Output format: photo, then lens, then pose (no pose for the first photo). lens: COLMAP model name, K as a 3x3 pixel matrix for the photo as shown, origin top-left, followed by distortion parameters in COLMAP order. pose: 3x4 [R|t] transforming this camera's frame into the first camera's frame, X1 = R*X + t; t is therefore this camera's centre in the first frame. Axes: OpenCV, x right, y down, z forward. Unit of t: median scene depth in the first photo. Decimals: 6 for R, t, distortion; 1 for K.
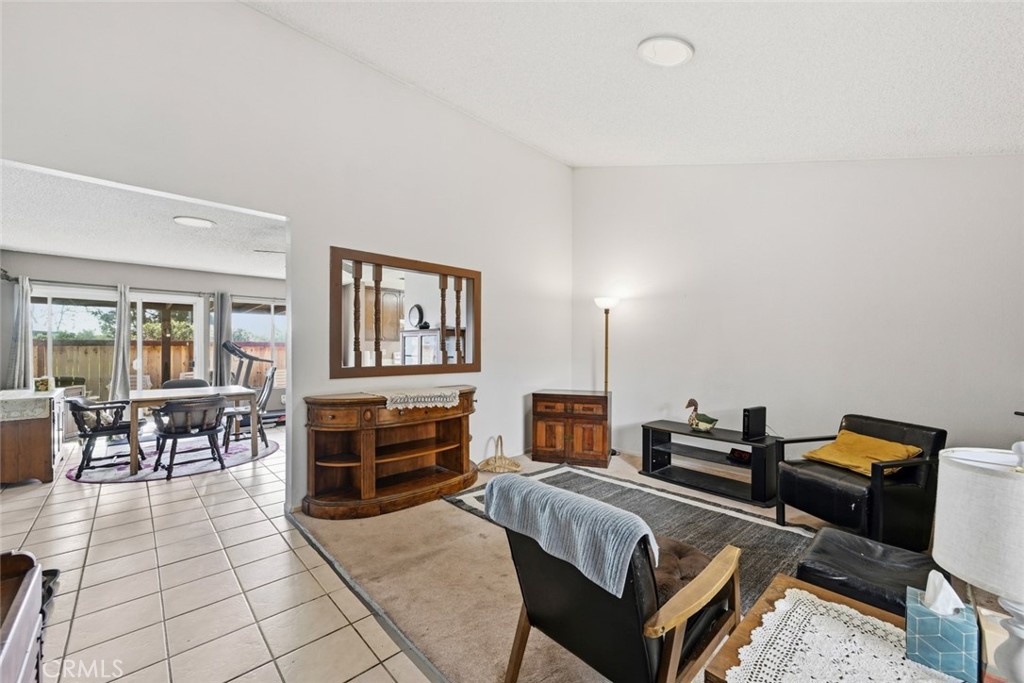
lens RADIAL K [[401.4, 0, 510.8], [0, 401.4, 345.3], [0, 0, 1]] dist [-0.001693, -0.000009]
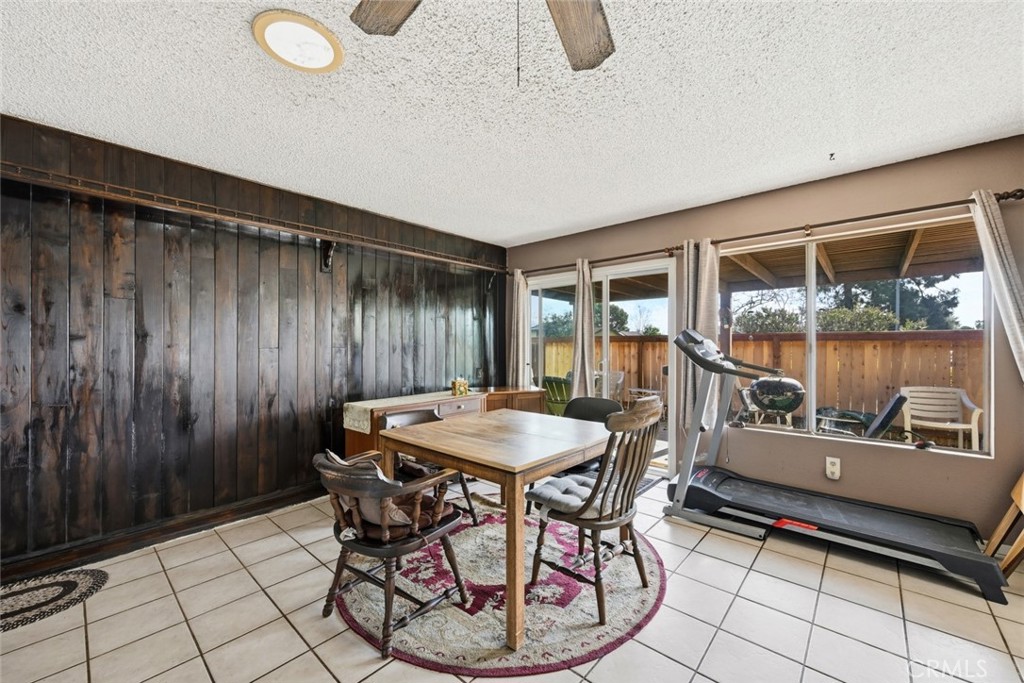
lens RADIAL K [[401.4, 0, 513.5], [0, 401.4, 345.8], [0, 0, 1]] dist [-0.001693, -0.000009]
pose [[0.091917, 0.000417, -0.995767, -0.229663], [0.010370, 0.999945, 0.001376, 0.007684], [0.995713, -0.010453, 0.091908, 0.782678]]
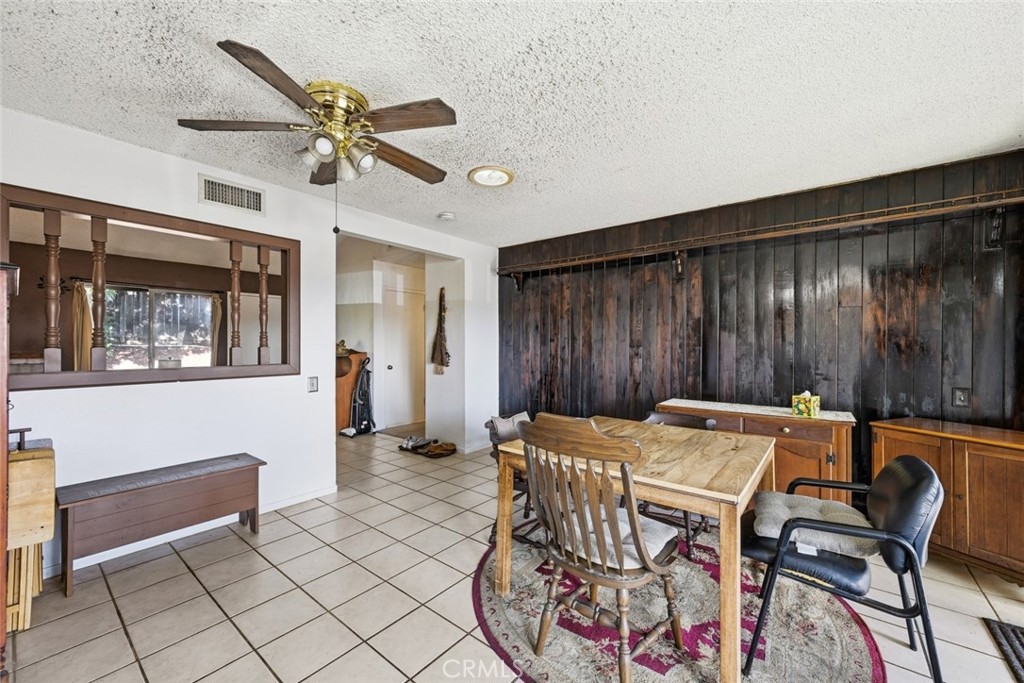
lens RADIAL K [[401.4, 0, 515.4], [0, 401.4, 341.4], [0, 0, 1]] dist [-0.001693, -0.000009]
pose [[-0.988927, 0.001155, -0.148399, -0.441721], [0.002580, 0.999952, -0.009407, 0.004994], [0.148381, -0.009685, -0.988883, 1.109264]]
